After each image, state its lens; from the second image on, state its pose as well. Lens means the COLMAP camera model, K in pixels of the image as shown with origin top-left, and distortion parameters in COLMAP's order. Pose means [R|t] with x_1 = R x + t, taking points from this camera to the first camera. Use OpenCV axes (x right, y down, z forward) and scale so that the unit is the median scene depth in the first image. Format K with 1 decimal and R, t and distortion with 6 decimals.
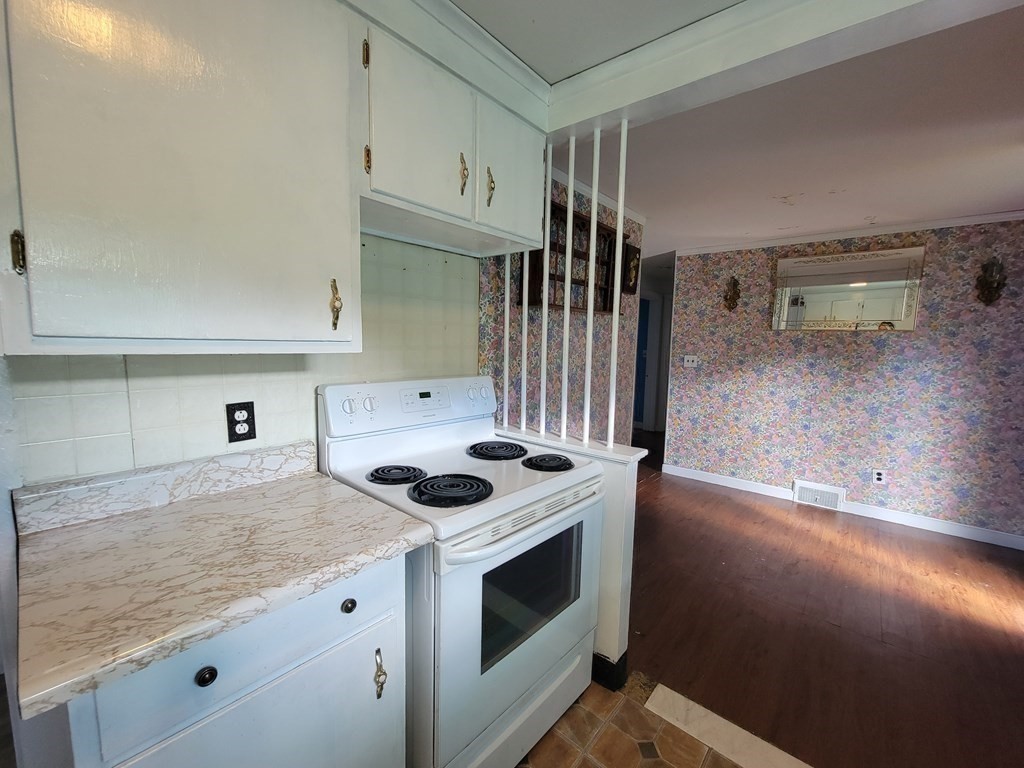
lens RADIAL K [[416.3, 0, 512.0], [0, 416.3, 384.0], [0, 0, 1]] dist [0.000135, -0.000042]
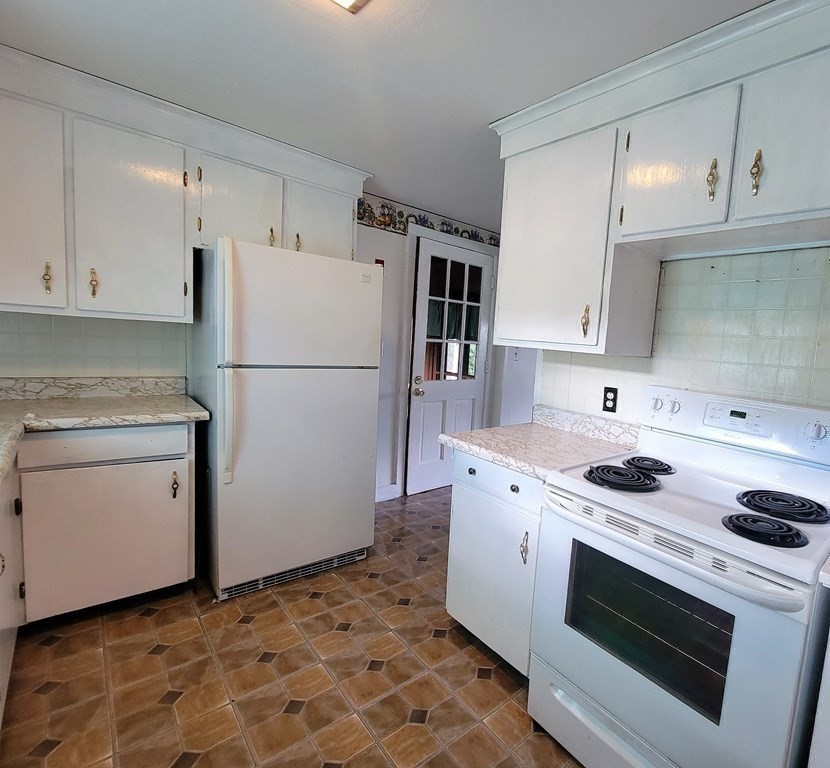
lens RADIAL K [[436.1, 0, 511.8], [0, 436.1, 384.7], [0, 0, 1]] dist [0.000538, -0.001238]
pose [[-0.073036, 0.077203, -0.994337, 1.025626], [-0.177321, 0.980109, 0.089123, -0.046142], [0.981439, 0.182826, -0.057893, 0.731916]]
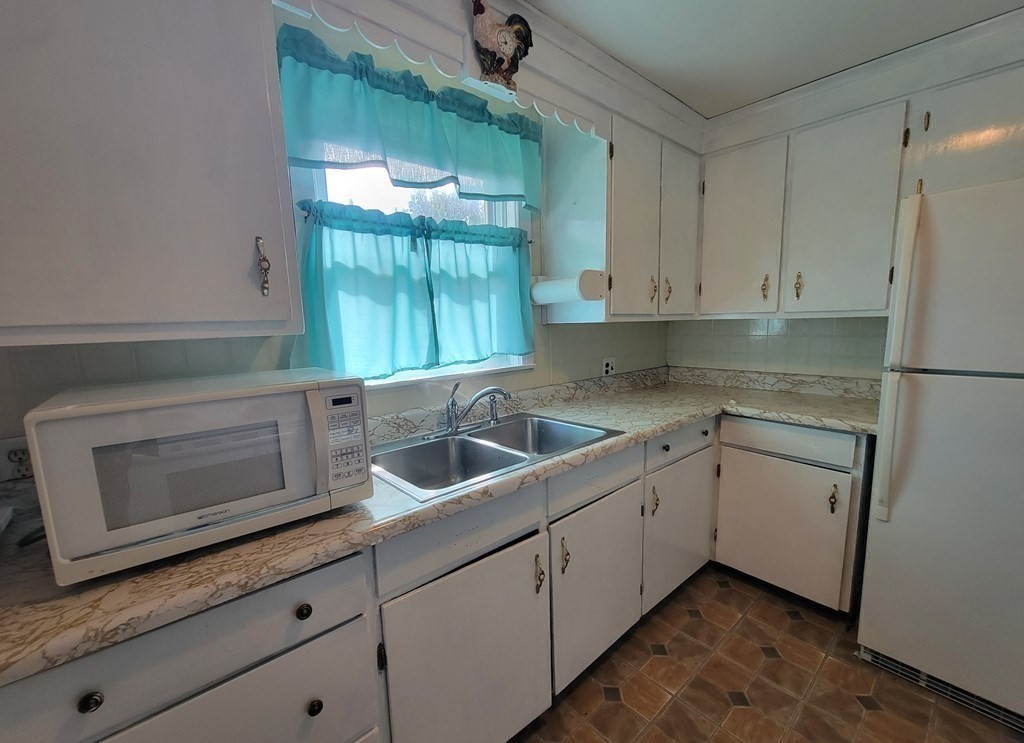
lens RADIAL K [[426.6, 0, 514.7], [0, 426.6, 384.2], [0, 0, 1]] dist [-0.002521, 0.000078]
pose [[-0.992053, -0.010541, 0.125376, 0.404360], [0.021516, 0.967592, 0.251599, -0.067034], [-0.123965, 0.252298, -0.959676, 0.881040]]
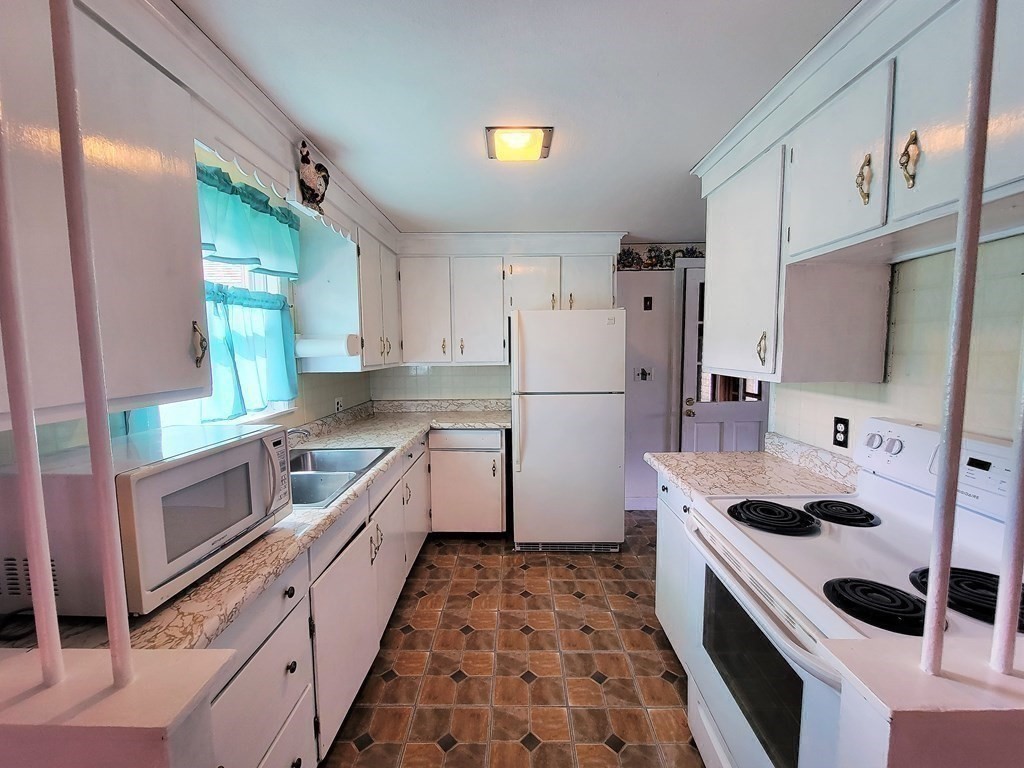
lens RADIAL K [[416.3, 0, 512.0], [0, 416.3, 384.0], [0, 0, 1]] dist [0.000135, -0.000042]
pose [[-0.759298, 0.046892, -0.649051, 1.027120], [-0.071310, 0.985398, 0.154615, -0.195779], [0.646824, 0.163683, -0.744867, 1.307029]]
